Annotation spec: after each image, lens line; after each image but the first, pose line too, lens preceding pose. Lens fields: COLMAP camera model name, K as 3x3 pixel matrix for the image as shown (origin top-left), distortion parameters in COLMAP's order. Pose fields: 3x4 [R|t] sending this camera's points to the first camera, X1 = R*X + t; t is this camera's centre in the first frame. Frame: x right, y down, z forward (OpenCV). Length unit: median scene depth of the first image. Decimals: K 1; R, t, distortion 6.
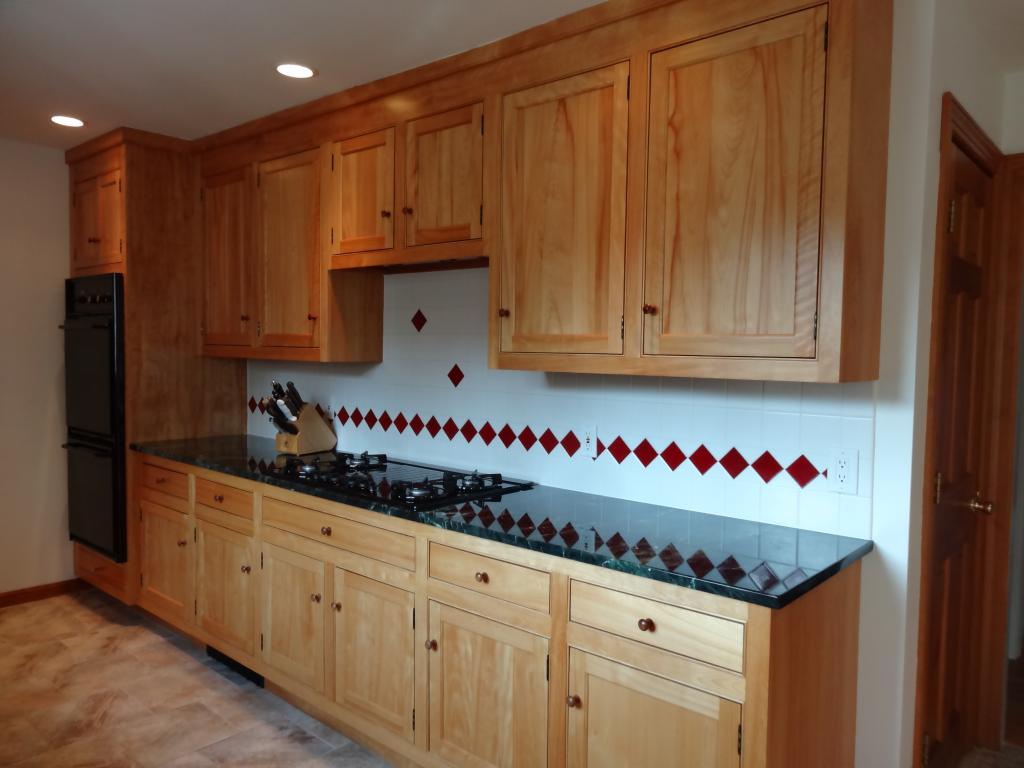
lens RADIAL K [[750.4, 0, 508.4], [0, 750.4, 385.0], [0, 0, 1]] dist [0.003372, -0.003817]
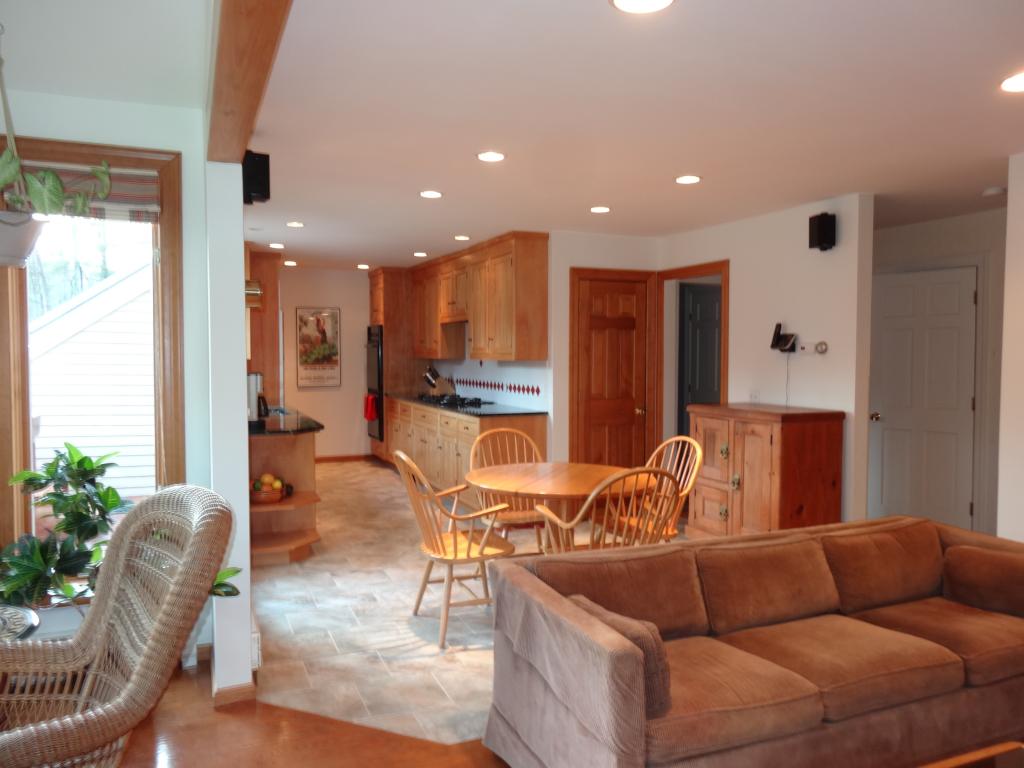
lens RADIAL K [[750.4, 0, 511.9], [0, 750.4, 384.6], [0, 0, 1]] dist [0.003372, -0.003817]
pose [[0.902596, 0.001801, -0.430484, 0.948618], [-0.005818, 0.999951, -0.008015, 0.067738], [0.430449, 0.009739, 0.902563, -1.061243]]
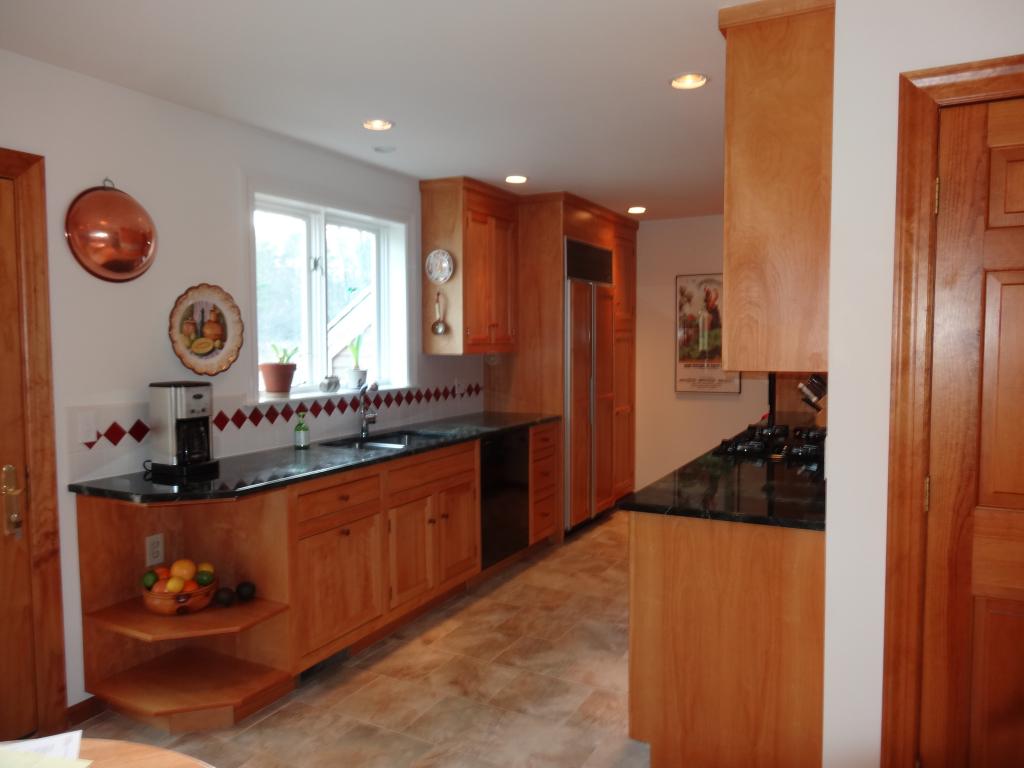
lens RADIAL K [[750.4, 0, 515.7], [0, 750.4, 378.9], [0, 0, 1]] dist [0.003372, -0.003817]
pose [[0.238787, 0.033354, -0.970499, 0.786116], [-0.036590, 0.999009, 0.025331, -0.003987], [0.970382, 0.029461, 0.239771, 0.168231]]
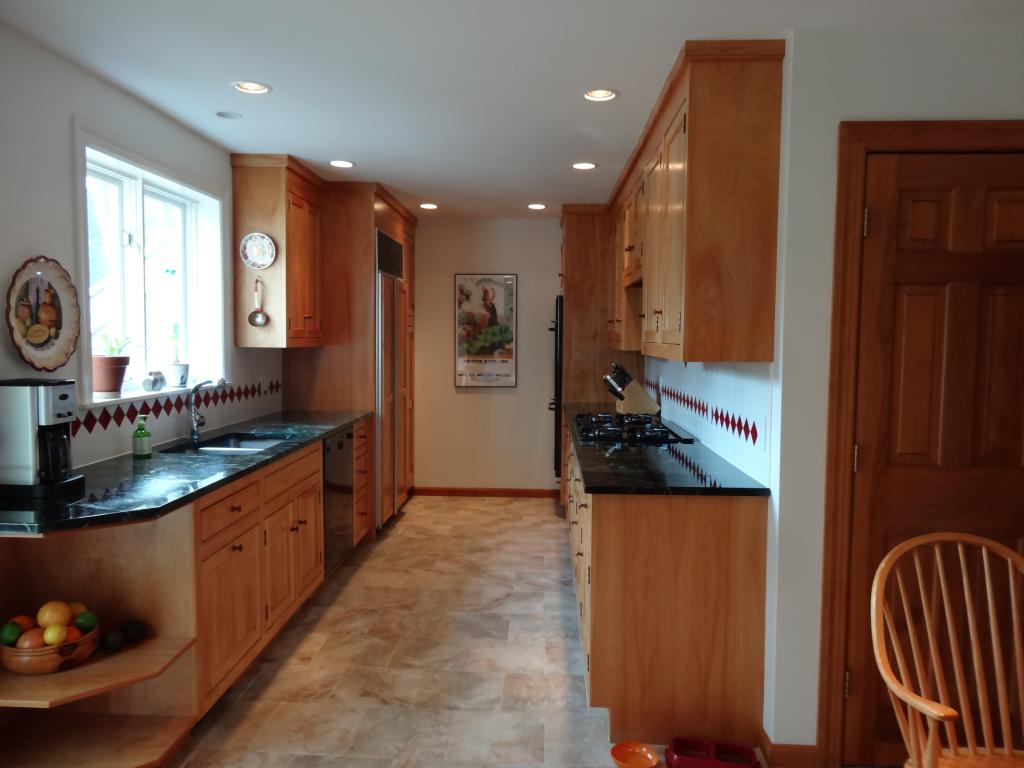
lens RADIAL K [[750.4, 0, 515.0], [0, 750.4, 381.2], [0, 0, 1]] dist [0.003372, -0.003817]
pose [[0.633308, 0.033928, -0.773156, 0.663803], [-0.034157, 0.999290, 0.015872, 0.011121], [0.773146, 0.016357, 0.634017, -0.084044]]
